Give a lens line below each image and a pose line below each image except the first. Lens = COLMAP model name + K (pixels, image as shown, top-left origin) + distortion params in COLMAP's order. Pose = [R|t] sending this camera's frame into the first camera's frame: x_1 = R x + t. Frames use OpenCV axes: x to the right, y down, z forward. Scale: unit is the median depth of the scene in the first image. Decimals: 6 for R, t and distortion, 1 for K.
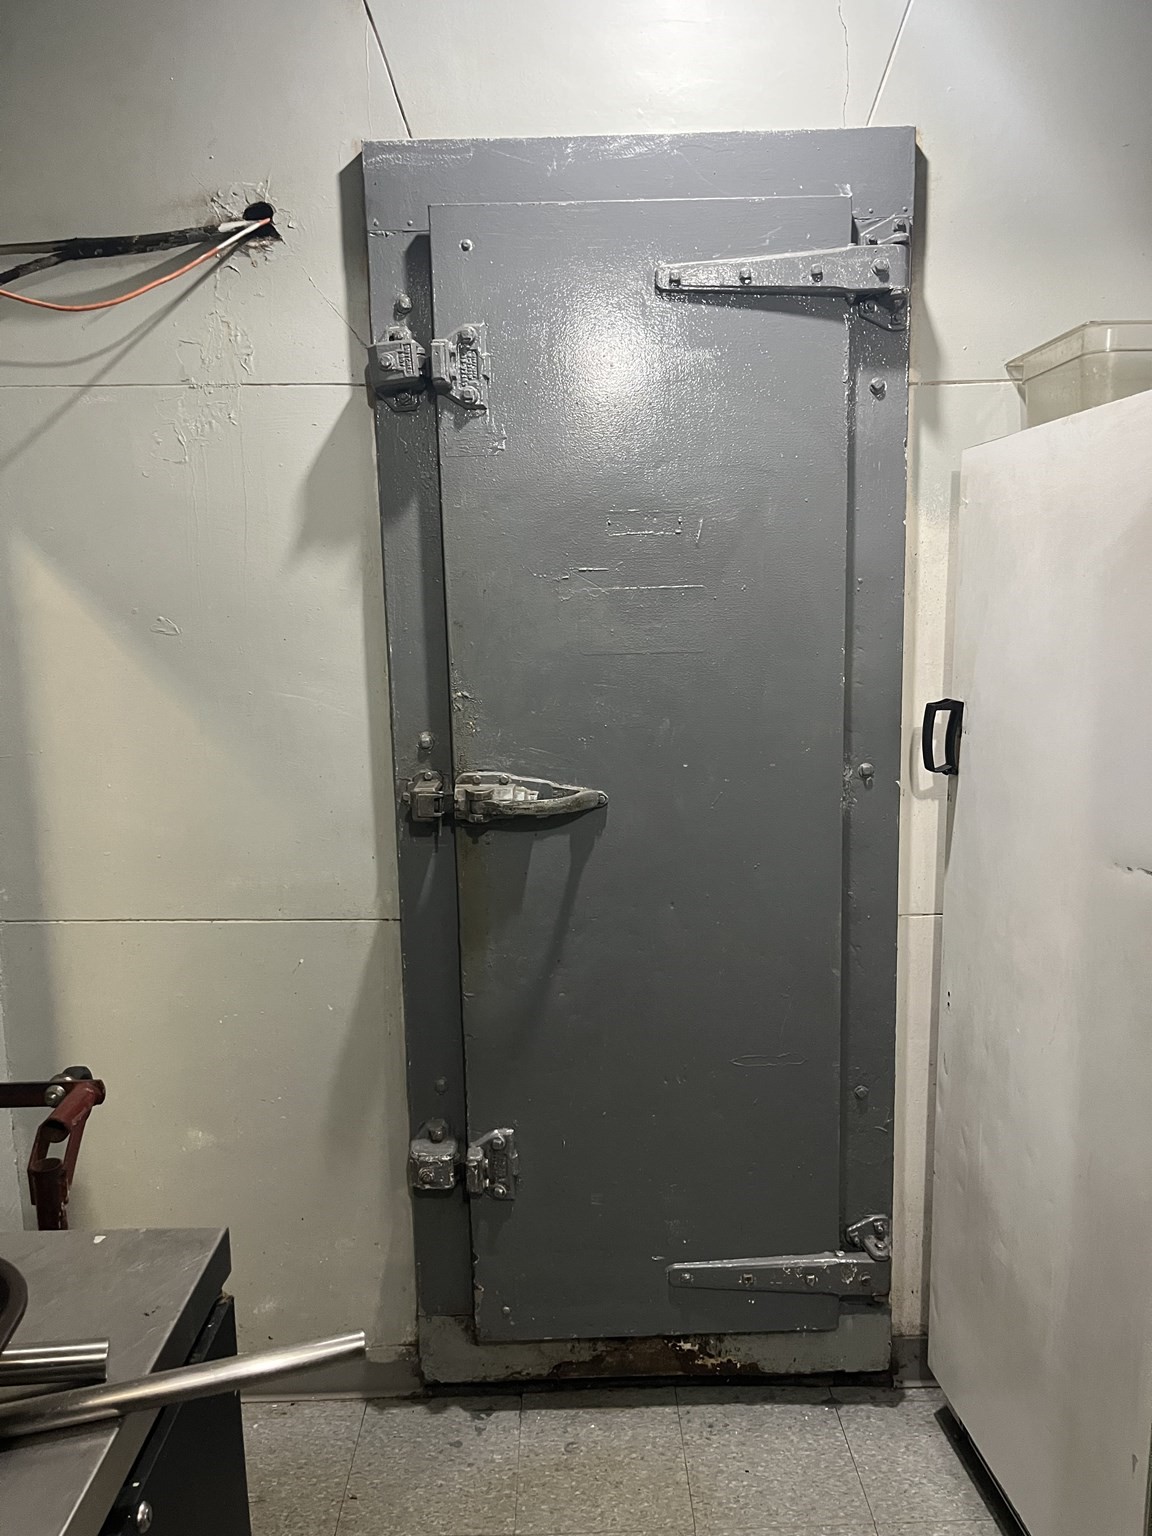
lens RADIAL K [[1163.9, 0, 577.1], [0, 1163.9, 772.2], [0, 0, 1]] dist [0.009945, 0.001957]
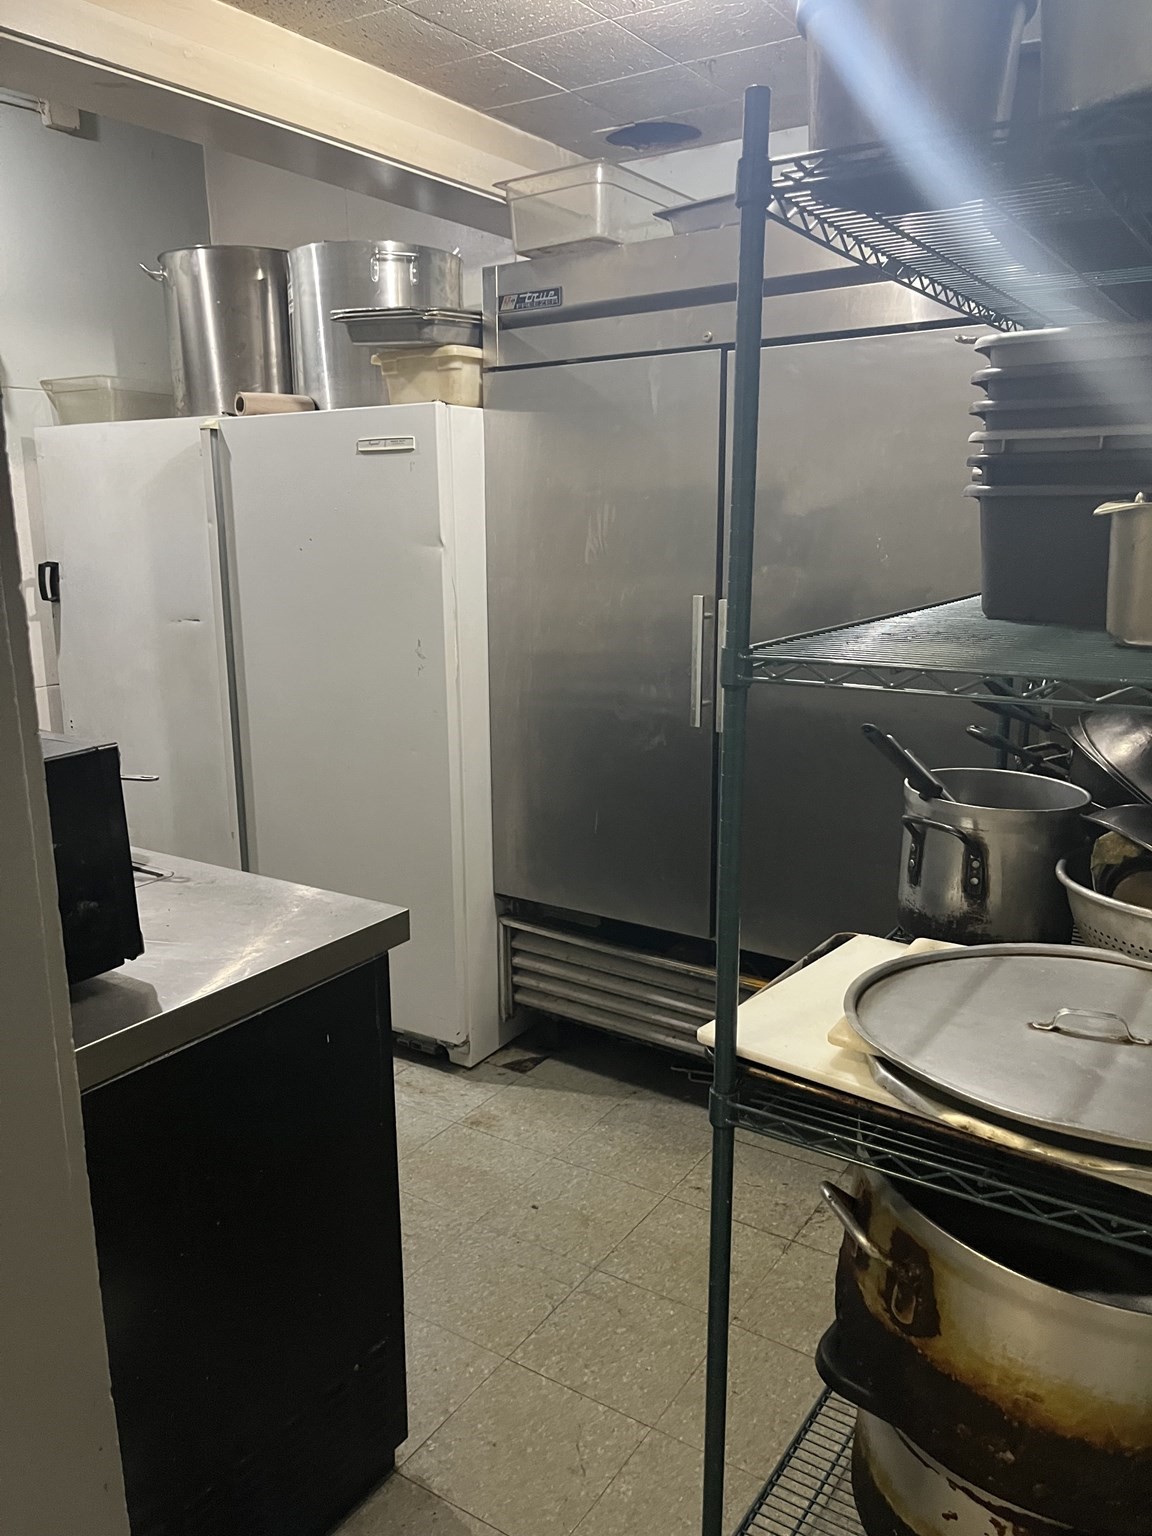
lens RADIAL K [[1163.9, 0, 576.6], [0, 1163.9, 769.3], [0, 0, 1]] dist [0.009945, 0.001957]
pose [[0.560938, -0.166480, 0.810946, -0.786299], [0.130780, 0.985091, 0.111769, 0.168832], [-0.817463, 0.043360, 0.574347, -0.765361]]
